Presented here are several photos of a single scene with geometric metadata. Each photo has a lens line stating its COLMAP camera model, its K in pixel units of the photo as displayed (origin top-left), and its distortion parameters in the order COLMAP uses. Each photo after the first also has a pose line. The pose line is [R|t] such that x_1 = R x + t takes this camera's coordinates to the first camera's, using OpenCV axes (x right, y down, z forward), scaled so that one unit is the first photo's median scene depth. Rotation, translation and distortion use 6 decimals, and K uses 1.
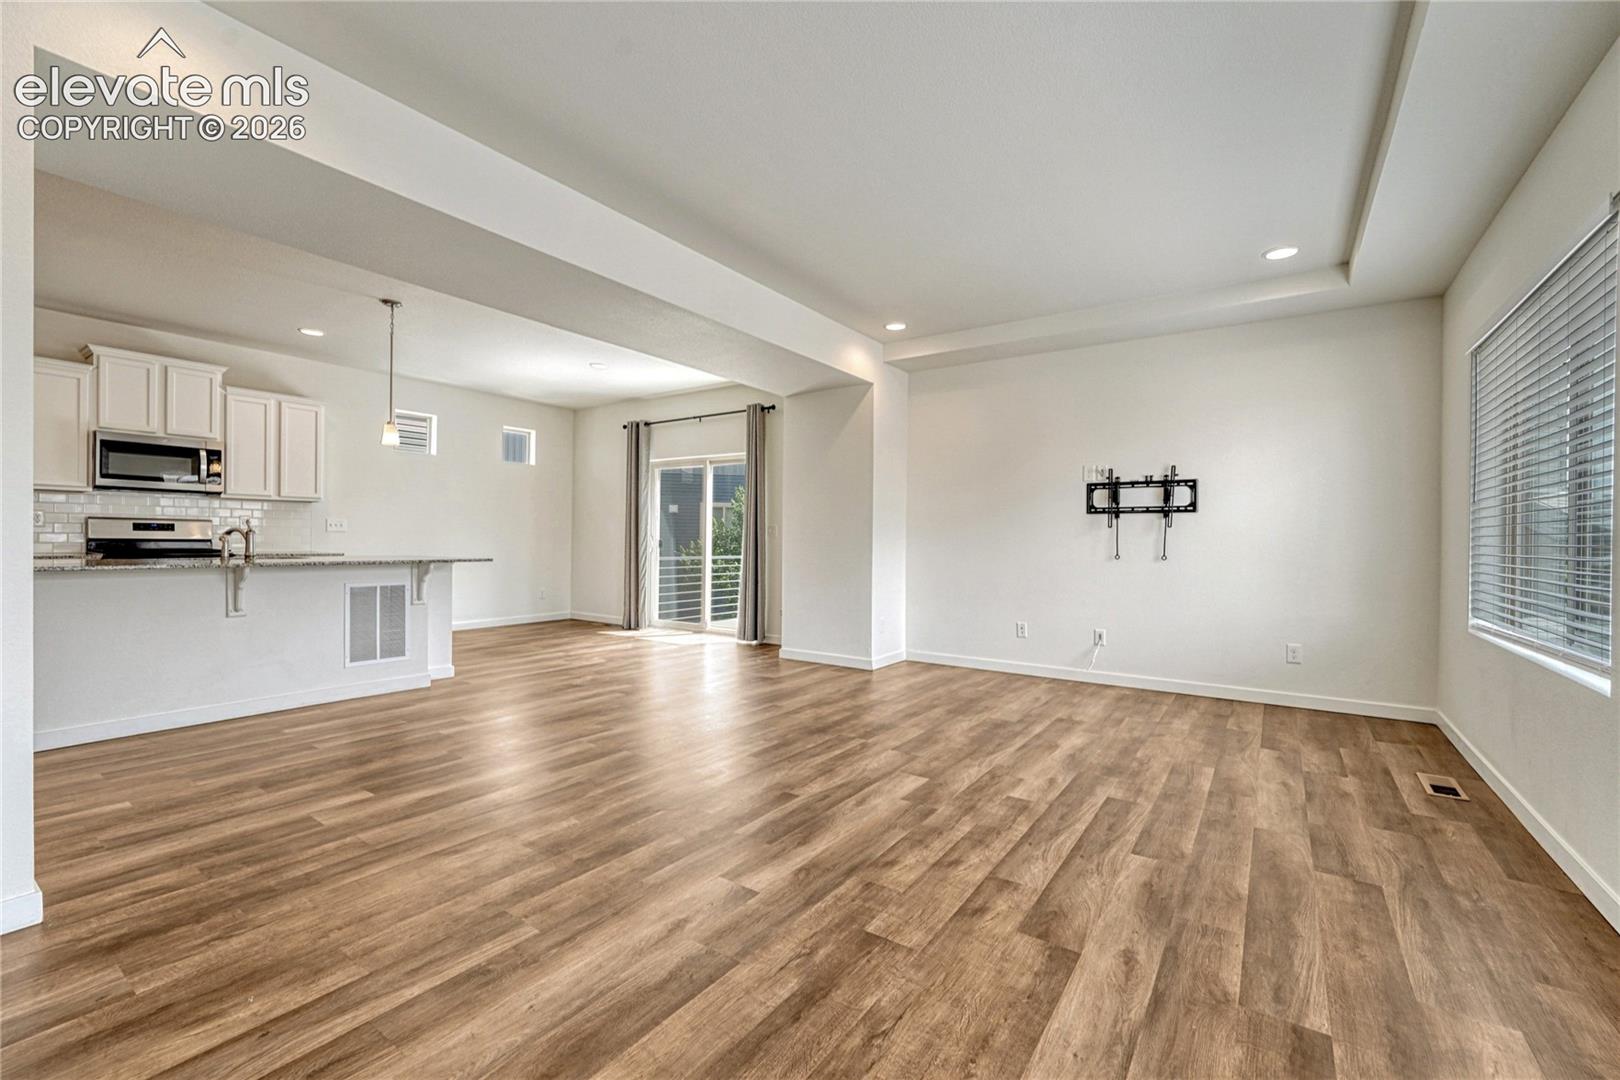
lens RADIAL K [[671.6, 0, 813.2], [0, 671.6, 532.0], [0, 0, 1]] dist [-0.009099, 0.002858]
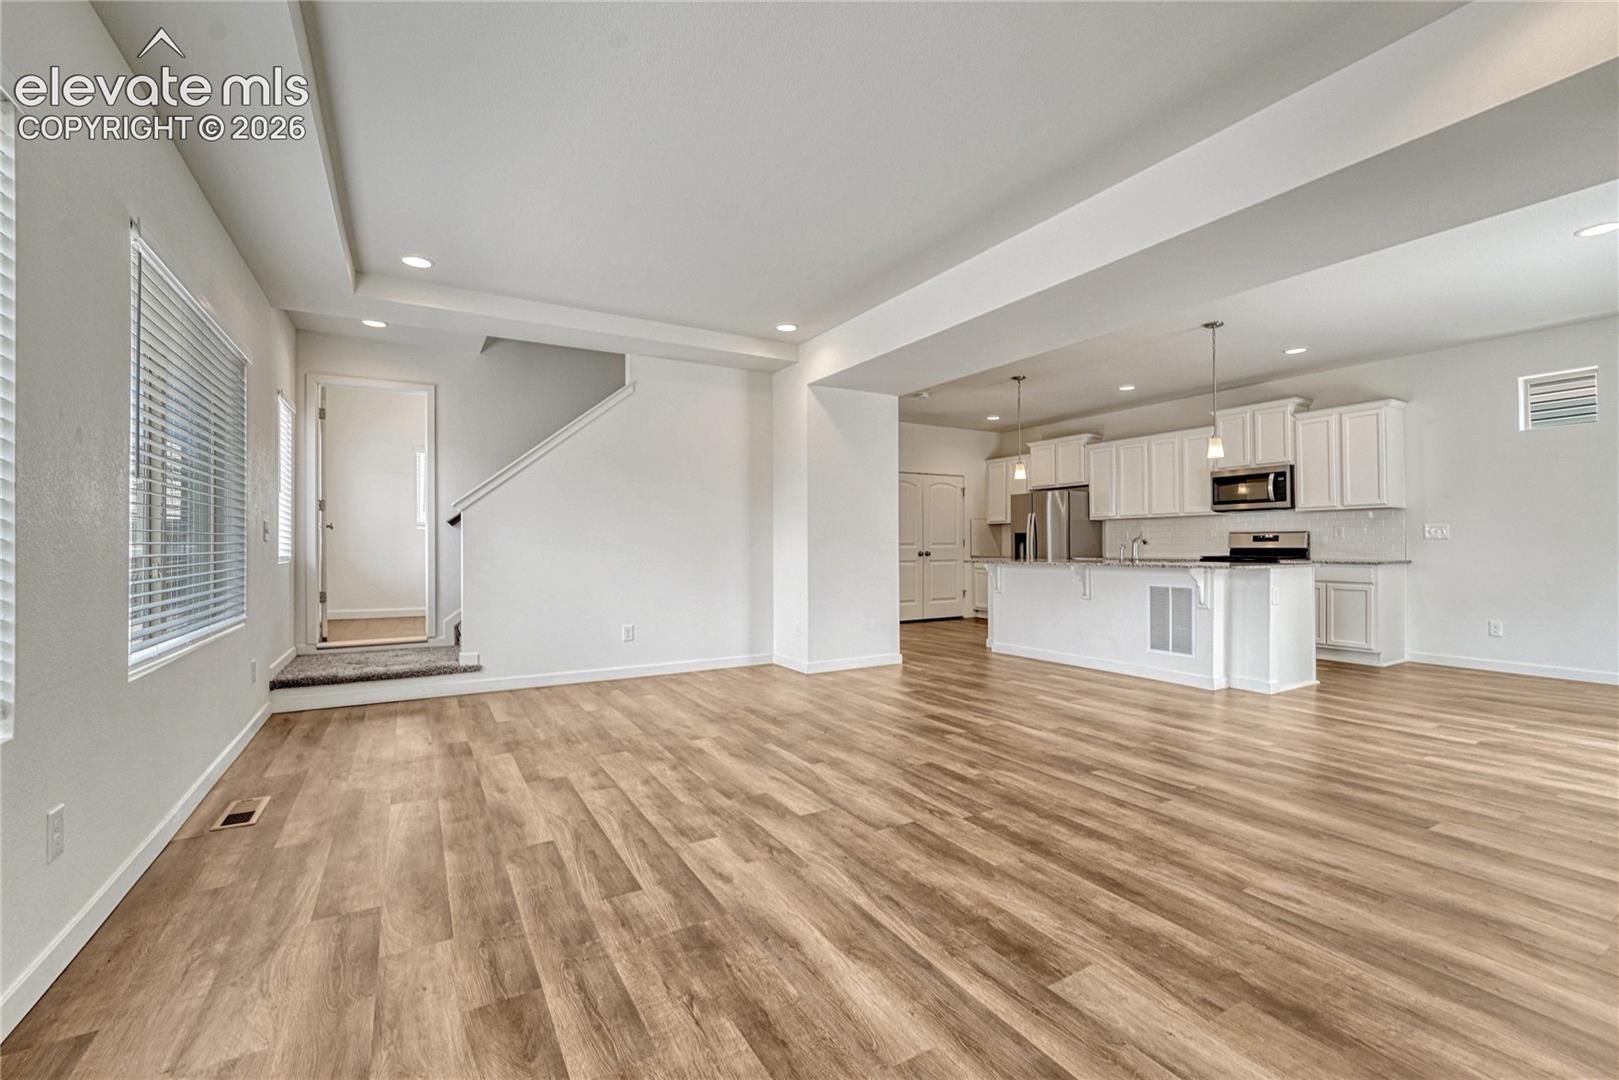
lens RADIAL K [[671.2, 0, 814.6], [0, 671.2, 545.4], [0, 0, 1]] dist [-0.009099, 0.002858]
pose [[-0.409431, -0.008849, -0.912298, 0.993839], [0.009969, 0.999850, -0.014172, 0.028897], [0.912286, -0.014897, -0.409282, 1.418922]]
